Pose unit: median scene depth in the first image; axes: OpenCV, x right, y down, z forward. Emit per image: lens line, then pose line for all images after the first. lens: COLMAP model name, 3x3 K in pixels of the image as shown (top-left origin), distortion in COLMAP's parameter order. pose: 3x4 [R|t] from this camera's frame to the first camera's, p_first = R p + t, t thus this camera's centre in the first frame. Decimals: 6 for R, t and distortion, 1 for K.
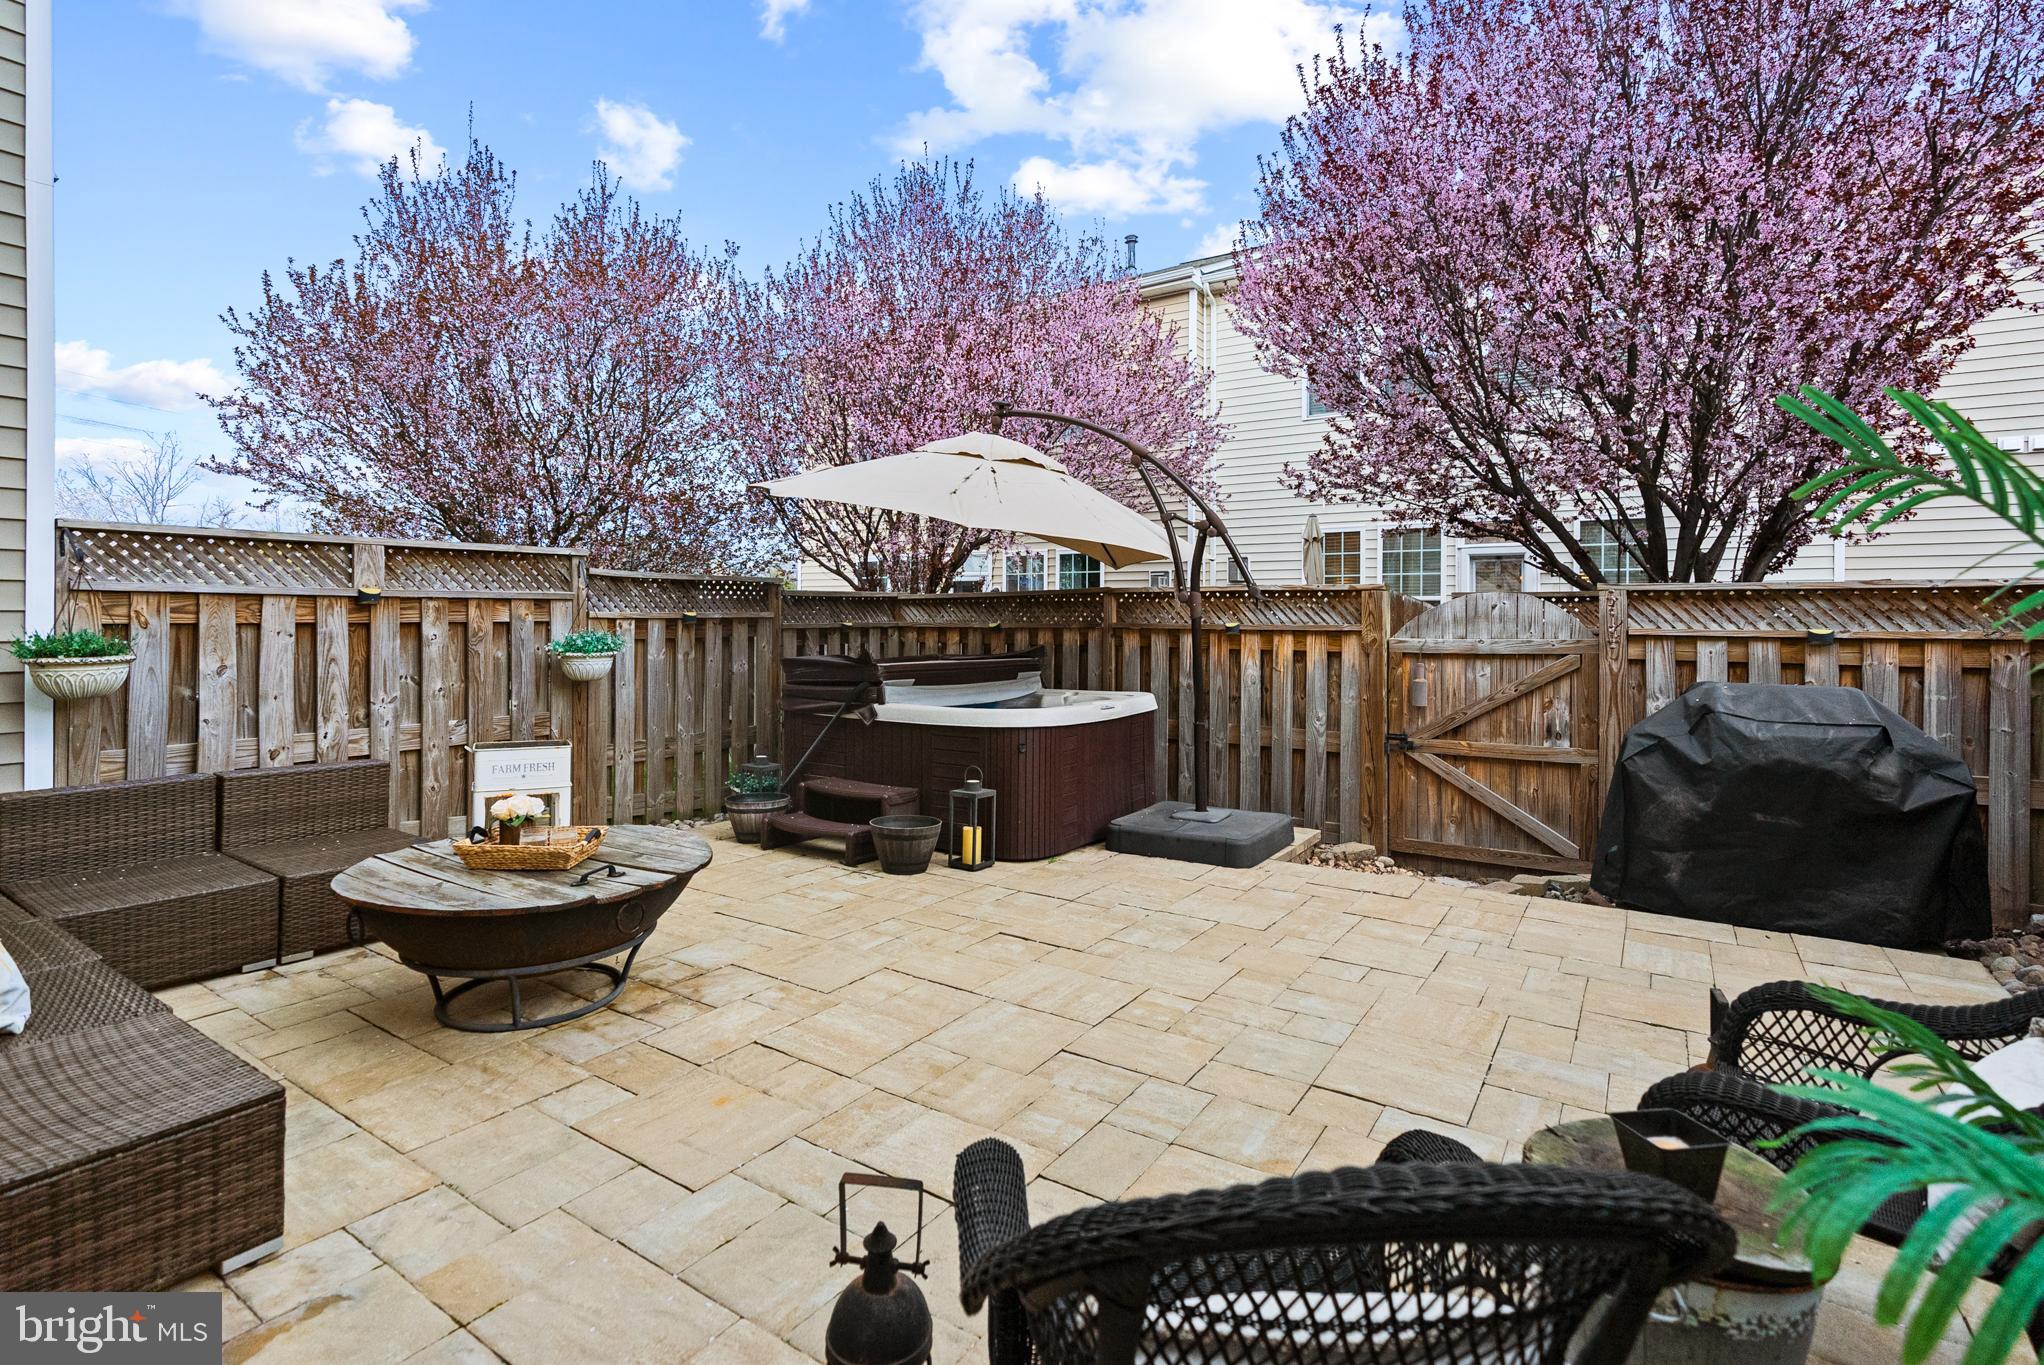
lens RADIAL K [[950.4, 0, 1028.0], [0, 950.4, 621.2], [0, 0, 1]] dist [-0.017944, 0.000680]
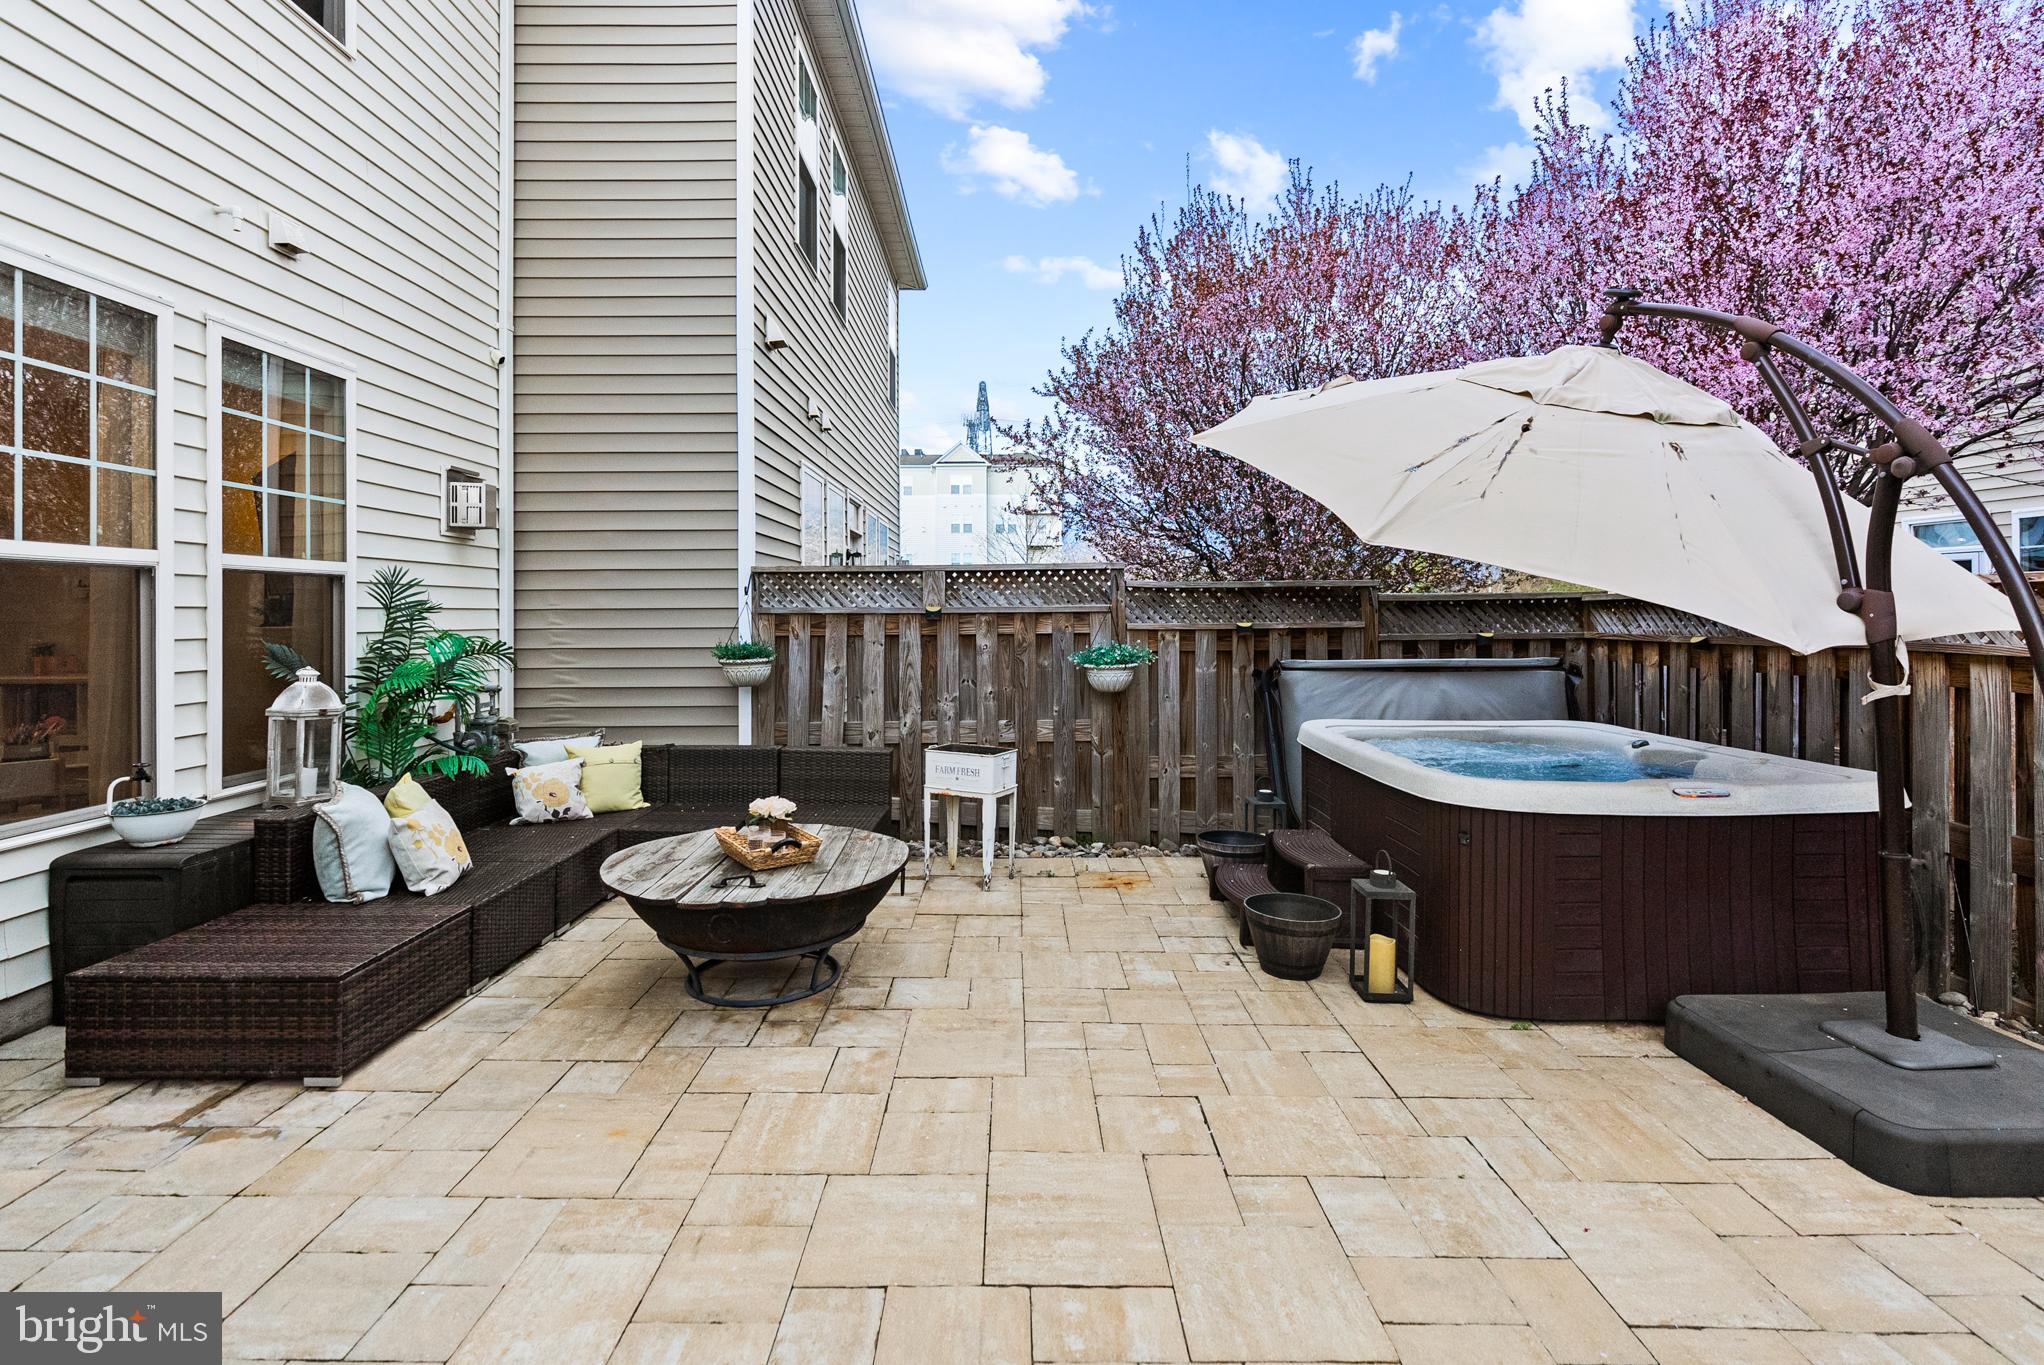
lens RADIAL K [[950.4, 0, 1028.0], [0, 950.4, 621.2], [0, 0, 1]] dist [-0.017944, 0.000680]
pose [[0.561159, 0.000373, -0.827708, 0.400480], [0.003676, 0.999989, 0.002943, -0.020031], [0.827700, -0.004694, 0.561152, 0.427186]]
